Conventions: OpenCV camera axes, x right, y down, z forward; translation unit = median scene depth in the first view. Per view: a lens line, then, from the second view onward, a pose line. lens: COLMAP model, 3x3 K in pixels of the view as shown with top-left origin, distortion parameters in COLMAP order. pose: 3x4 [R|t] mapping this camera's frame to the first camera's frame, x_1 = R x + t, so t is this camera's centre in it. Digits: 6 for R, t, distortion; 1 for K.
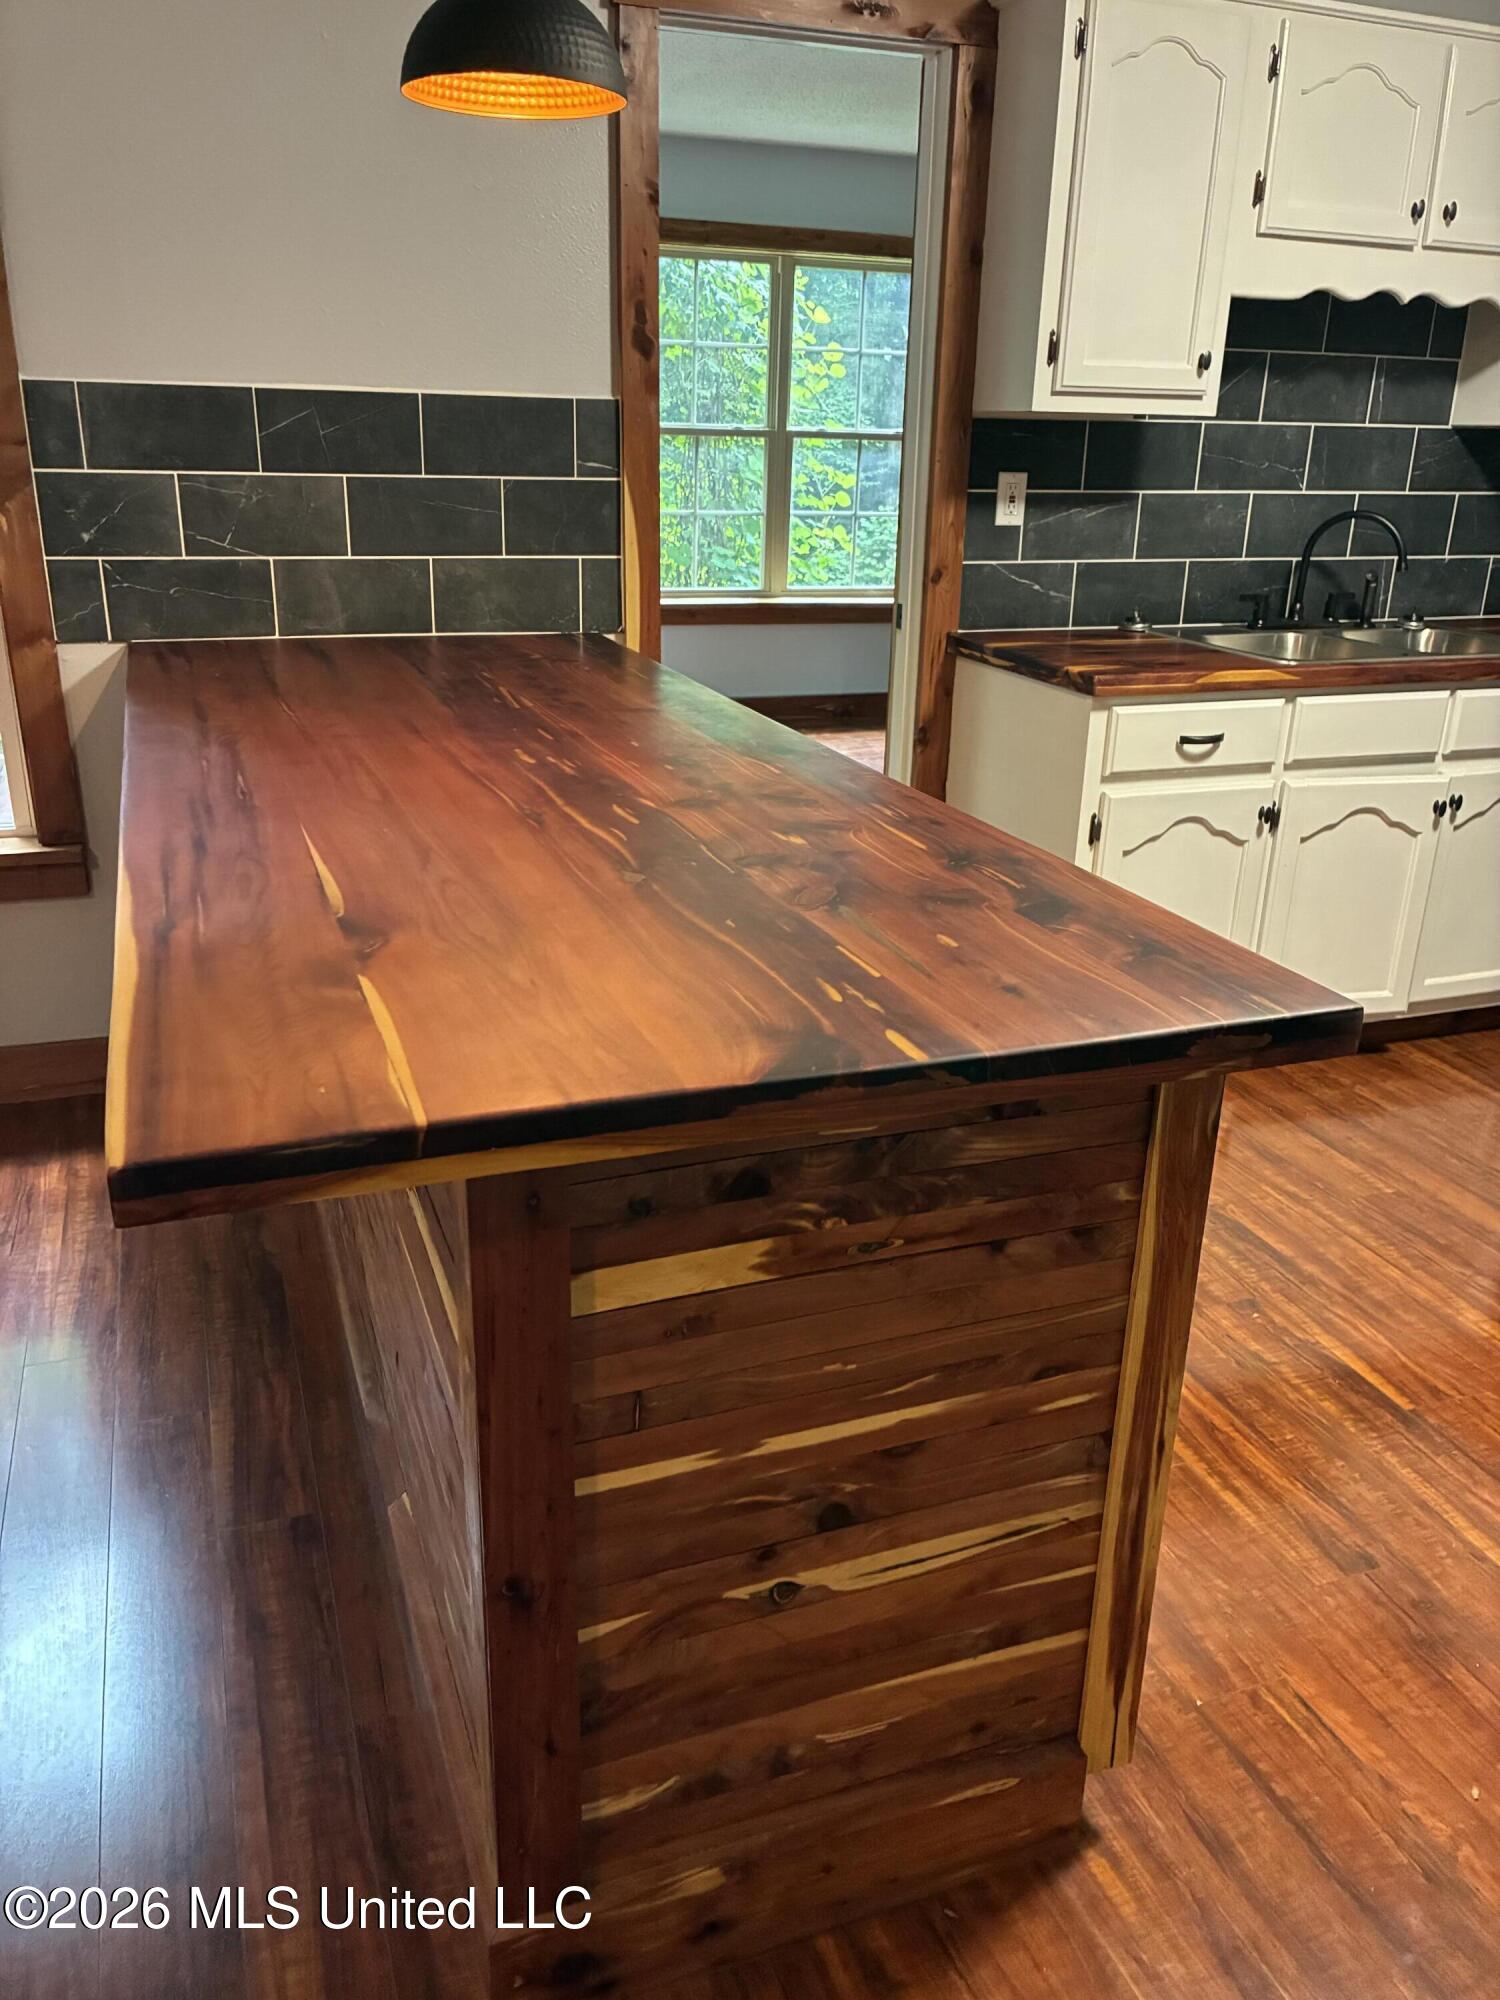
lens RADIAL K [[1517.9, 0, 738.8], [0, 1517.9, 987.3], [0, 0, 1]] dist [0.042186, -0.043595]
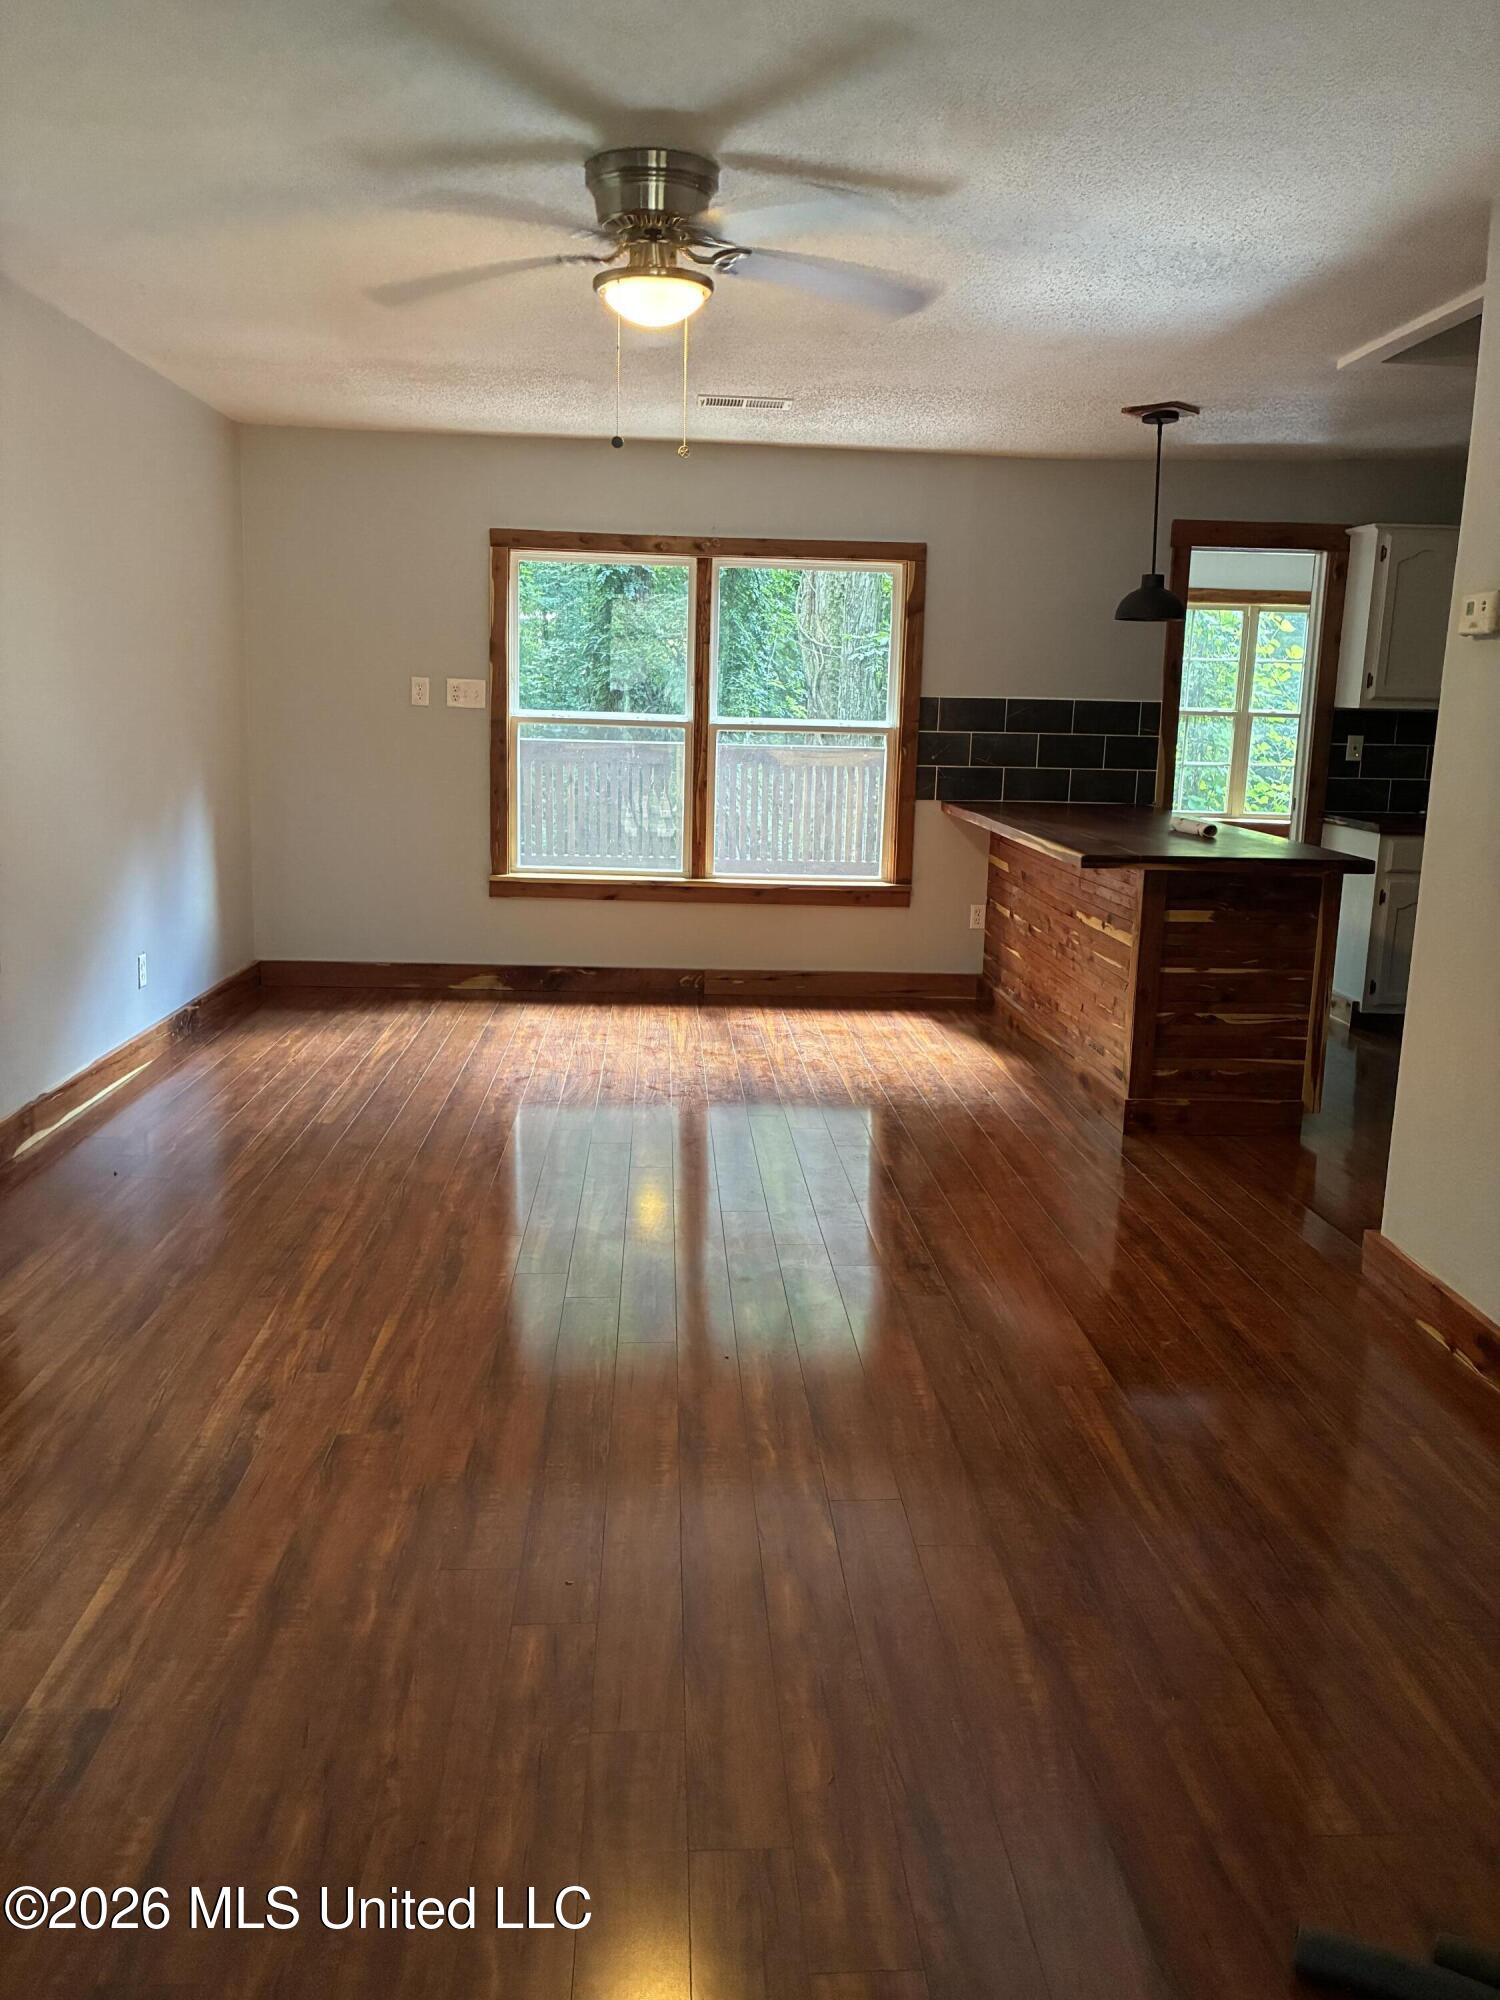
lens RADIAL K [[1517.9, 0, 762.8], [0, 1517.9, 996.9], [0, 0, 1]] dist [0.042186, -0.043595]
pose [[0.960206, 0.057675, -0.273273, -0.008216], [-0.100739, 0.984101, -0.146273, 0.854729], [0.260492, 0.167982, 0.950750, -2.419180]]
